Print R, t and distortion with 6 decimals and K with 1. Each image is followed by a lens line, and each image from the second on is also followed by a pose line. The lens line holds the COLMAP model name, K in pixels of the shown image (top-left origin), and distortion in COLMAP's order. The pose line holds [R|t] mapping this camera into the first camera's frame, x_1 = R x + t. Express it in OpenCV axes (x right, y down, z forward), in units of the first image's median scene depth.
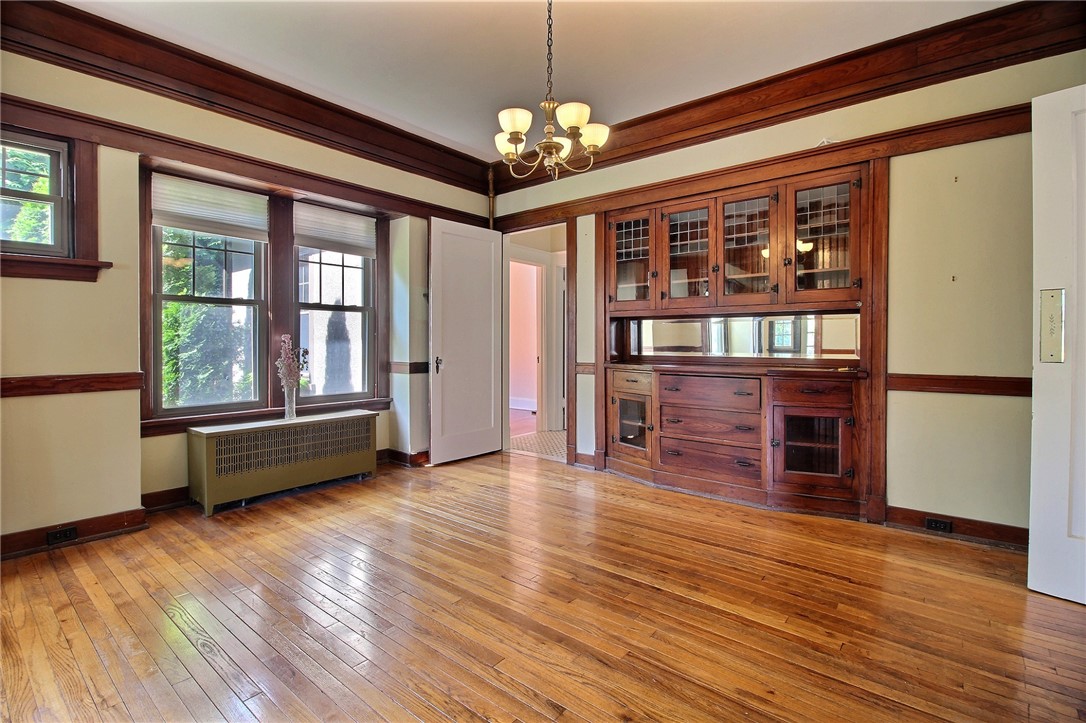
lens RADIAL K [[499.3, 0, 544.4], [0, 499.3, 354.9], [0, 0, 1]] dist [-0.021457, -0.002203]
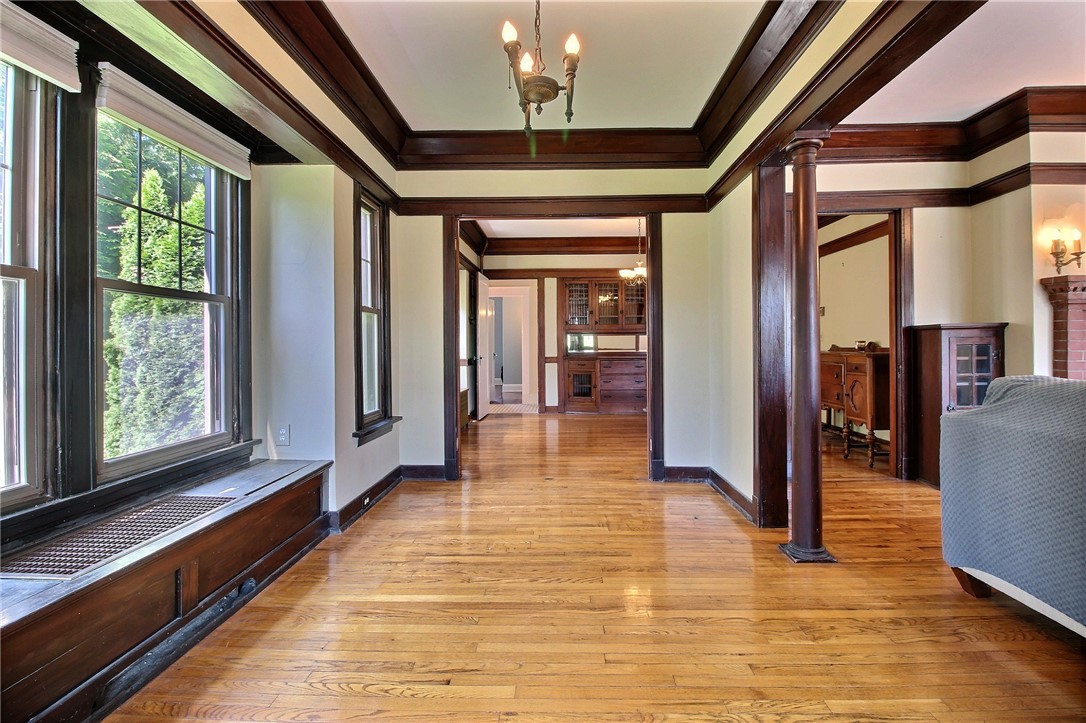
lens RADIAL K [[499.3, 0, 542.4], [0, 499.3, 353.5], [0, 0, 1]] dist [-0.021457, -0.002203]
pose [[0.795121, -0.022362, 0.606039, -1.090379], [0.023256, 0.999709, 0.006377, -0.009631], [-0.606005, 0.009024, 0.795410, -0.465659]]
